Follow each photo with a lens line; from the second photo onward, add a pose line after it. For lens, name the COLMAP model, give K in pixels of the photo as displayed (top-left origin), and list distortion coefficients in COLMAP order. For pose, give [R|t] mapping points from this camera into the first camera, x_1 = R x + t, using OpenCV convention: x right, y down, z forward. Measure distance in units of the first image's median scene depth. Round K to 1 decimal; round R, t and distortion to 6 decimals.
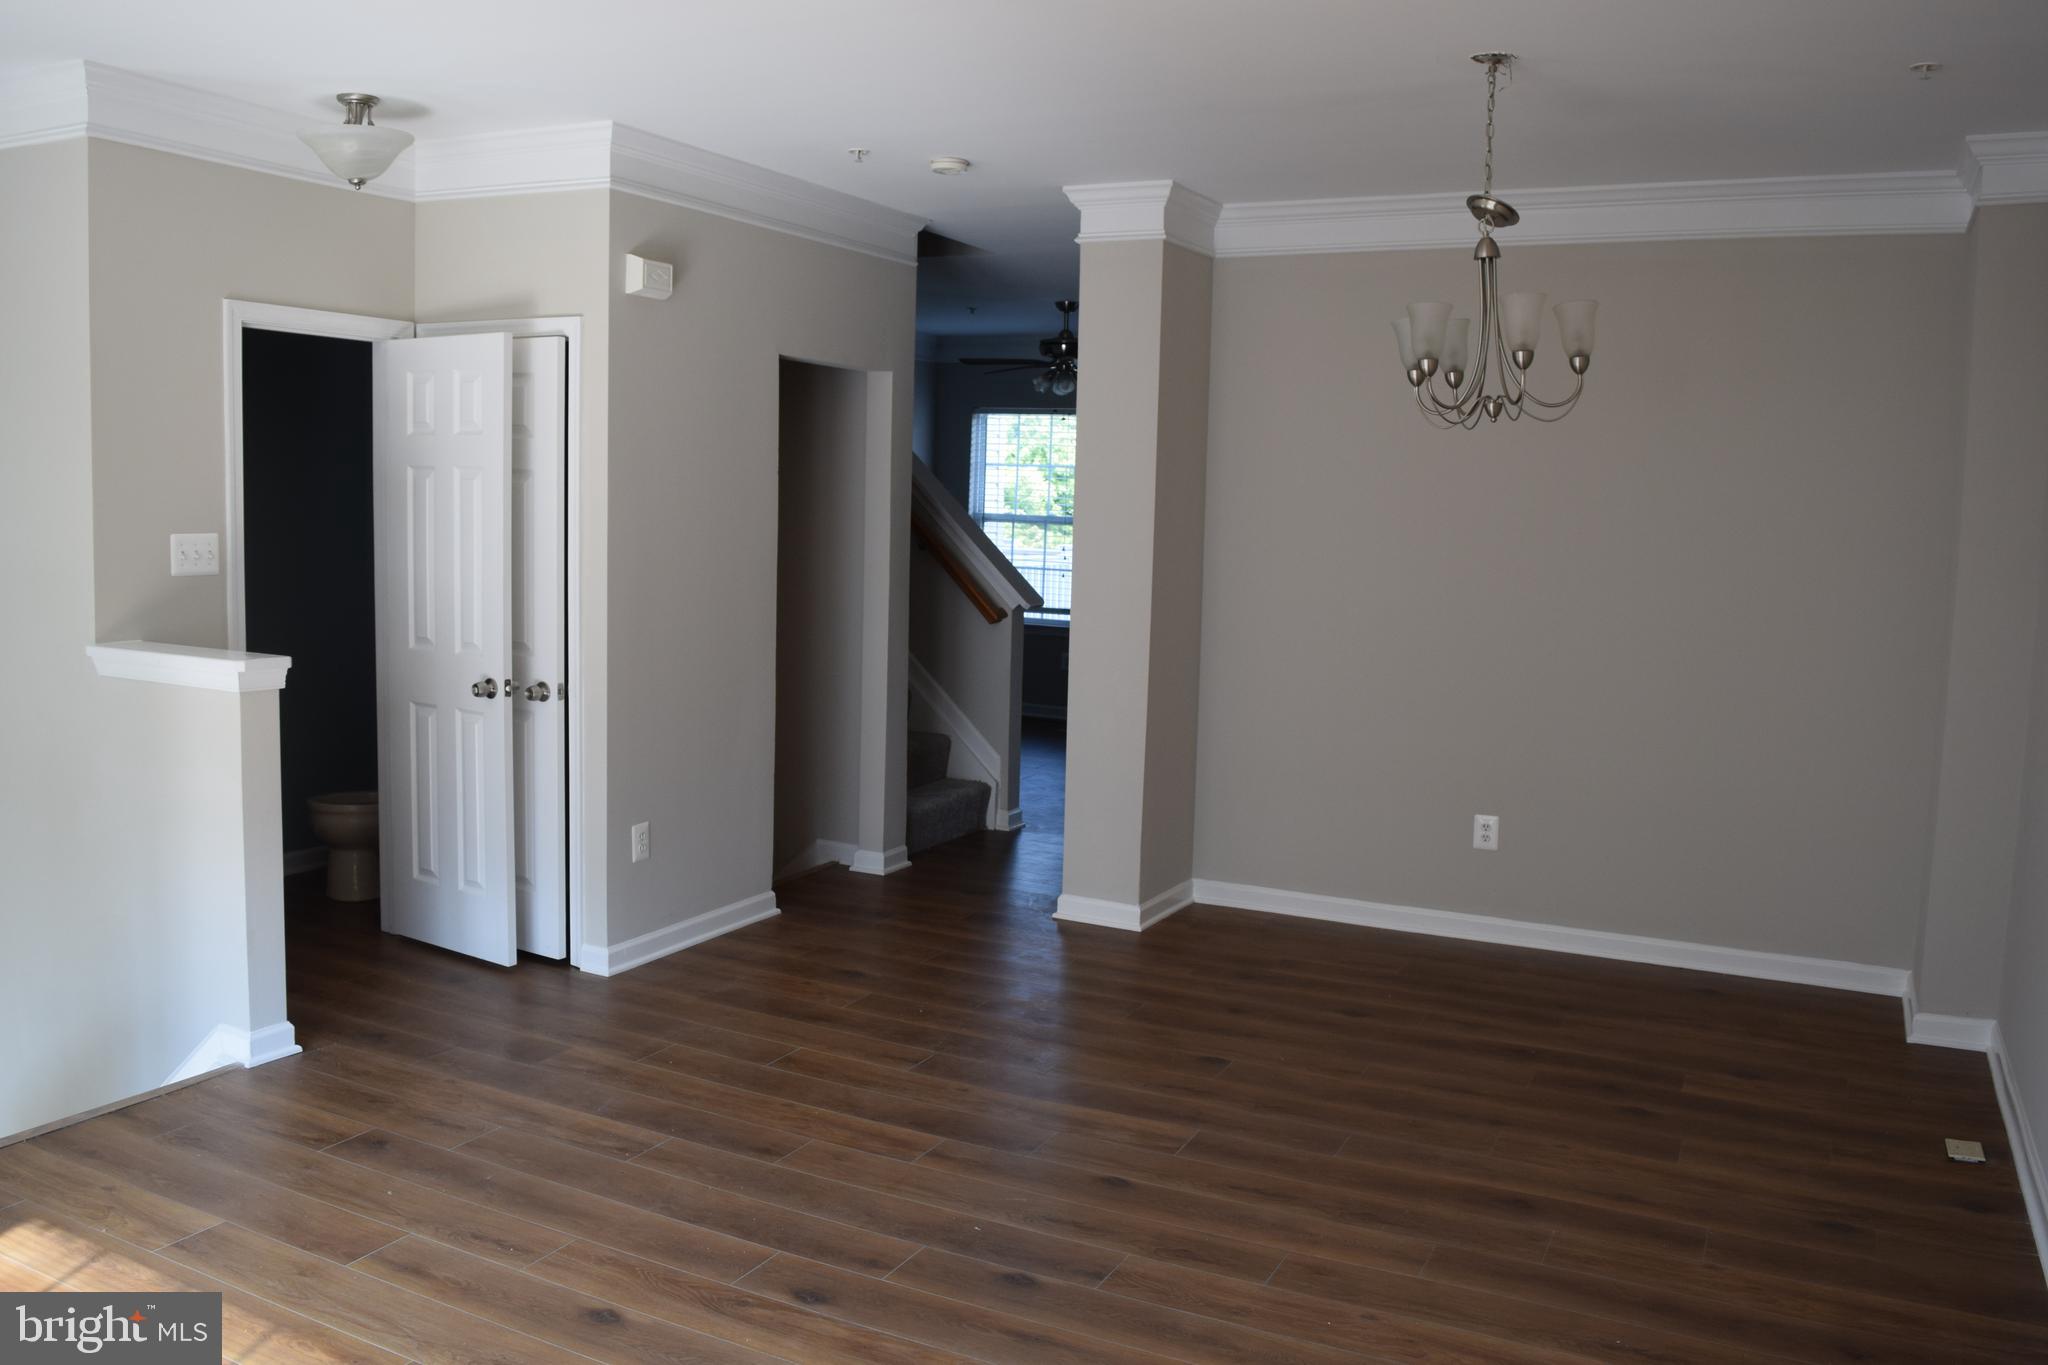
lens RADIAL K [[1598.6, 0, 1024.0], [0, 1598.6, 682.5], [0, 0, 1]] dist [-0.087594, 0.009155]
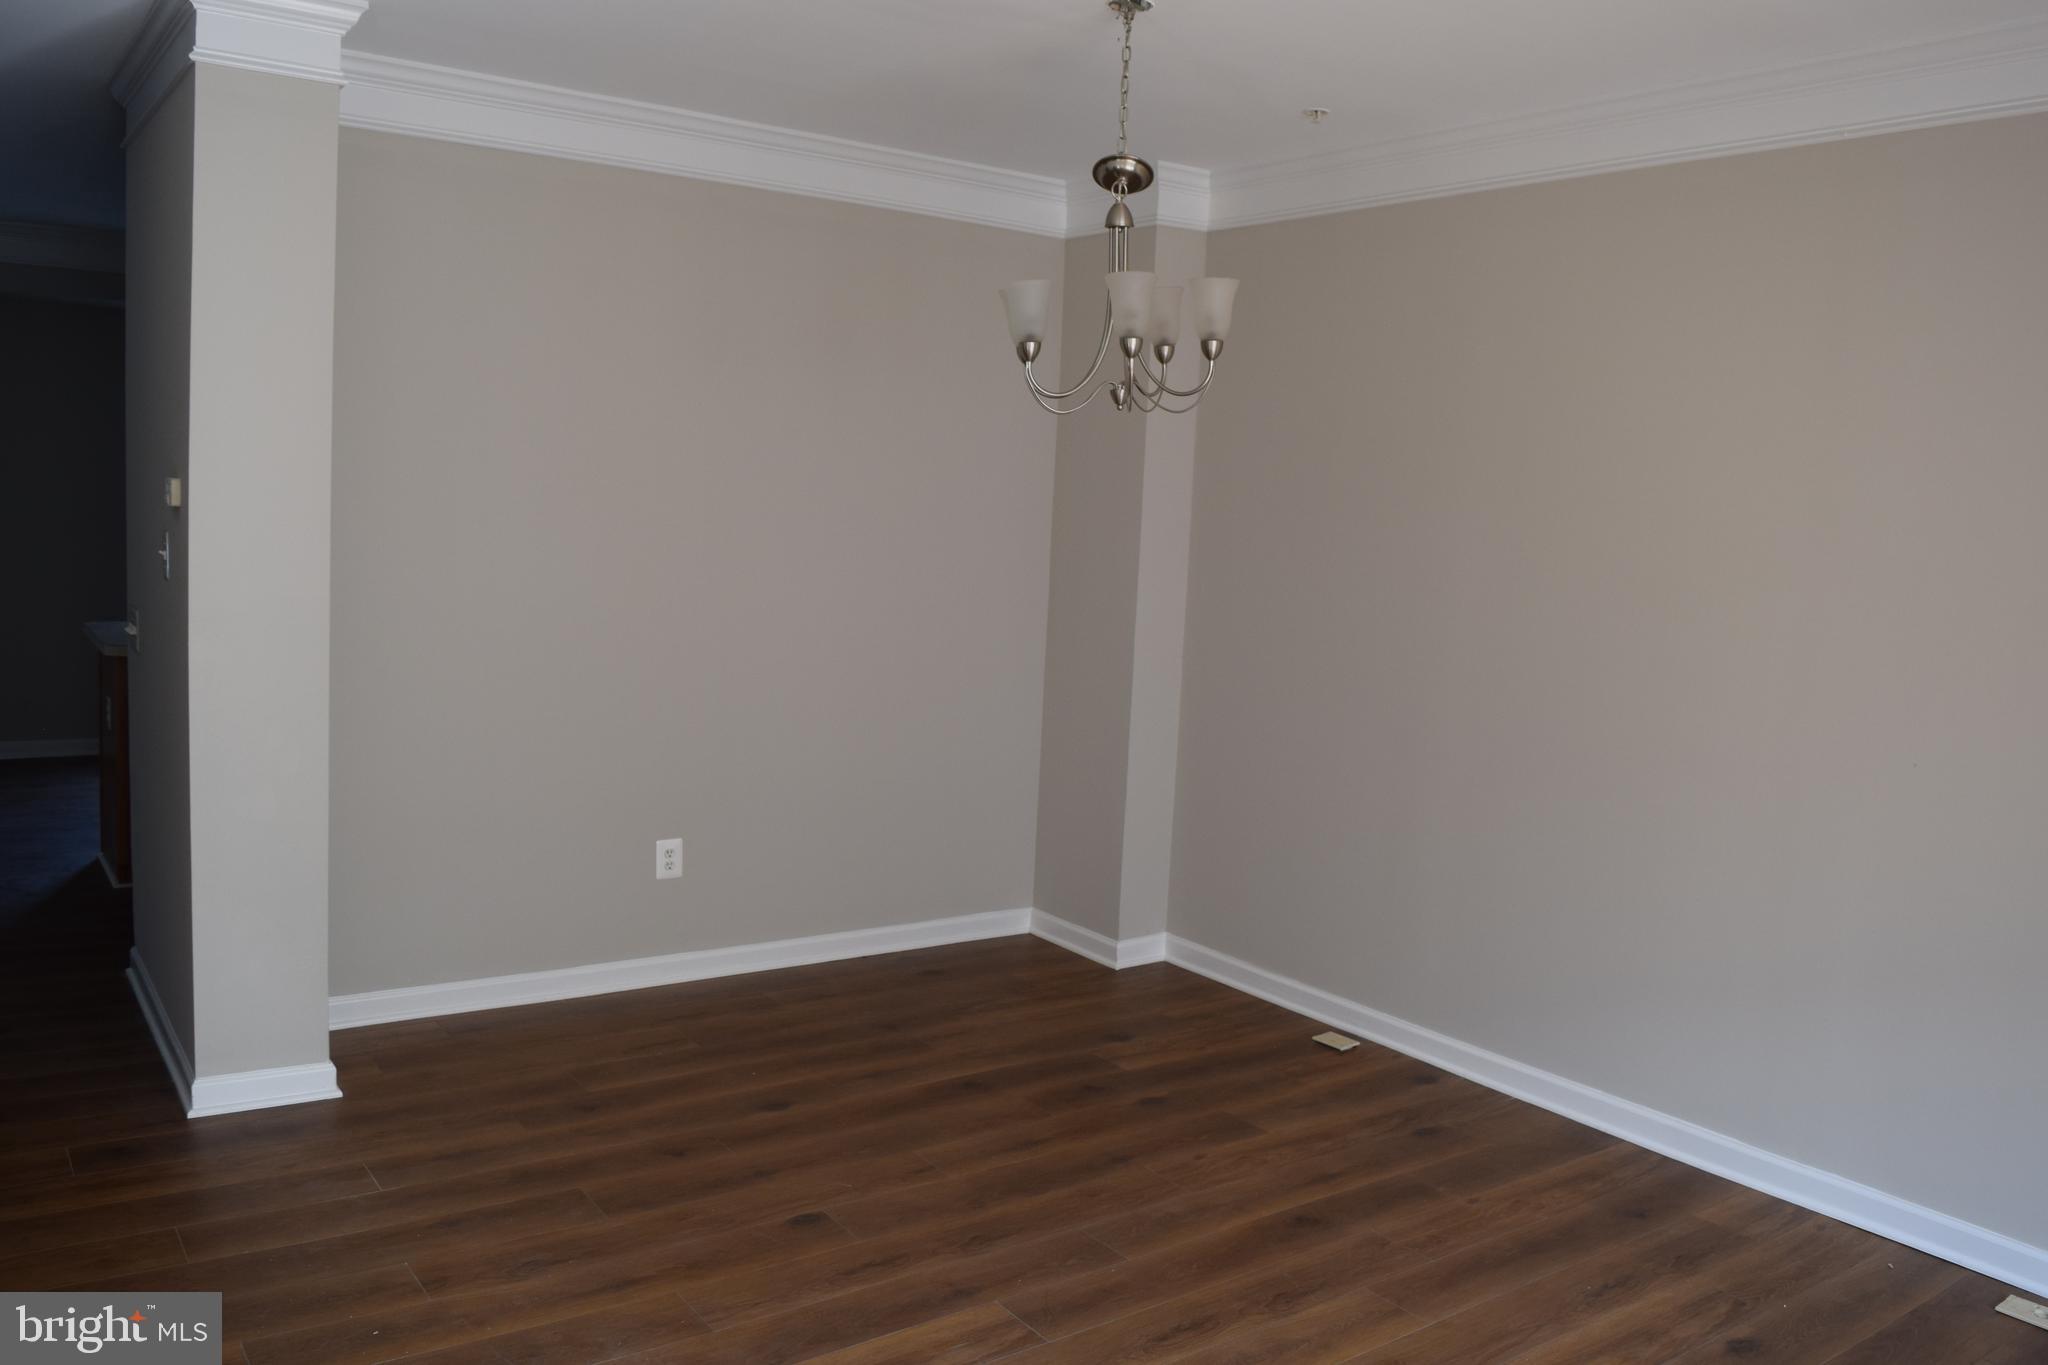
lens RADIAL K [[1598.6, 0, 1024.0], [0, 1598.6, 682.5], [0, 0, 1]] dist [-0.087594, 0.009155]
pose [[0.463878, -0.101290, 0.880090, -0.543812], [0.064433, 0.994669, 0.080516, -0.085399], [-0.883553, 0.019357, 0.467931, 0.621329]]
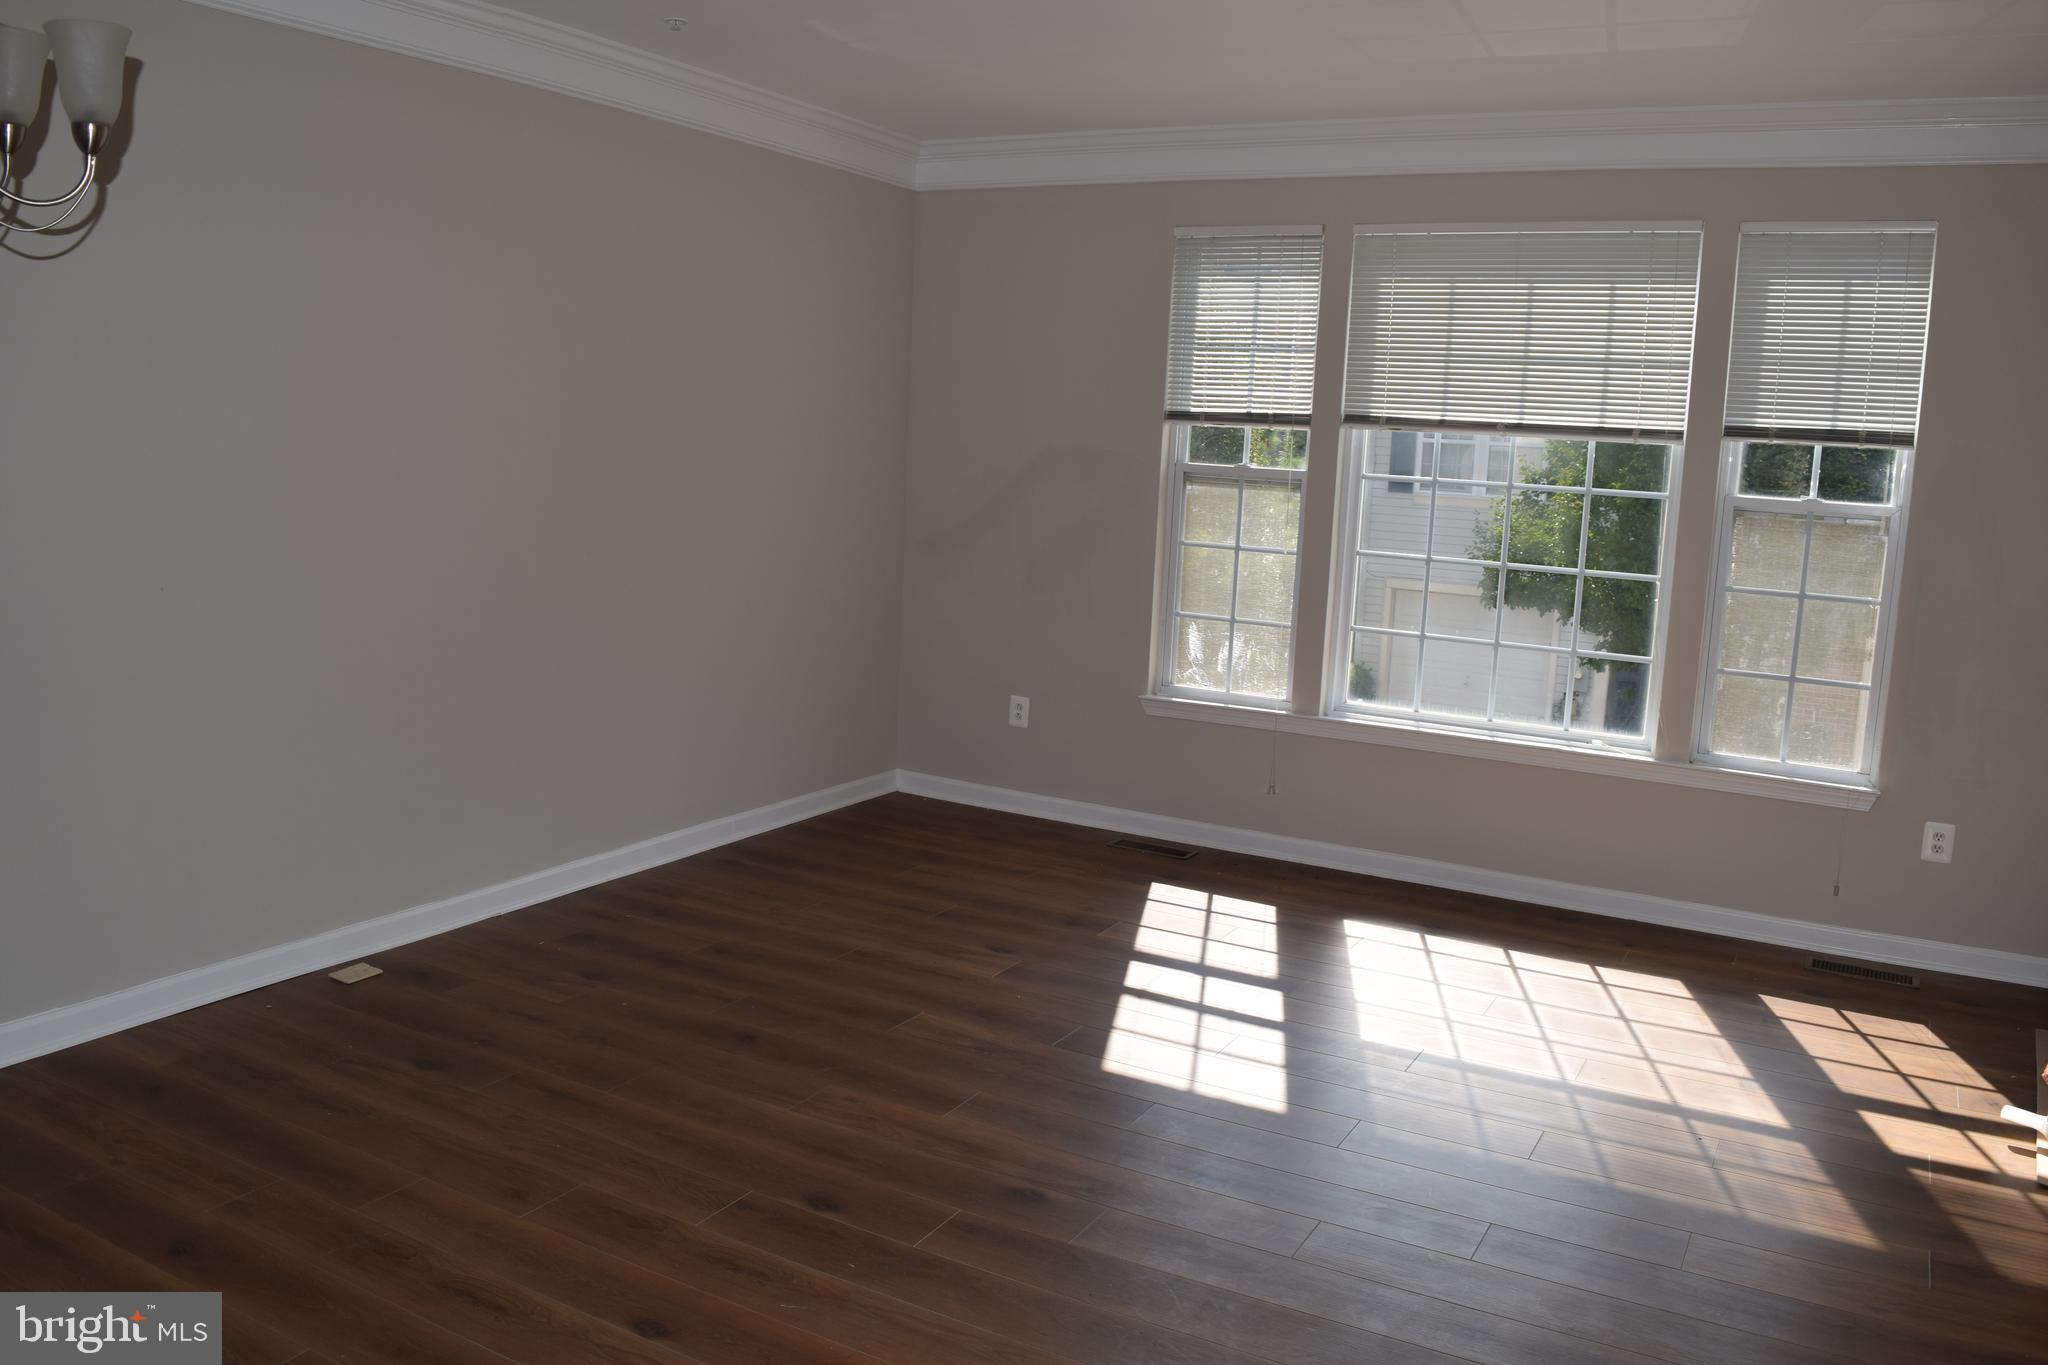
lens RADIAL K [[1582.9, 0, 1024.0], [0, 1582.9, 682.5], [0, 0, 1]] dist [-0.096810, 0.002010]
pose [[-0.996252, -0.081149, 0.029959, -0.106826], [-0.070414, 0.961937, 0.264045, -0.169649], [-0.050246, 0.260946, -0.964045, 1.498529]]
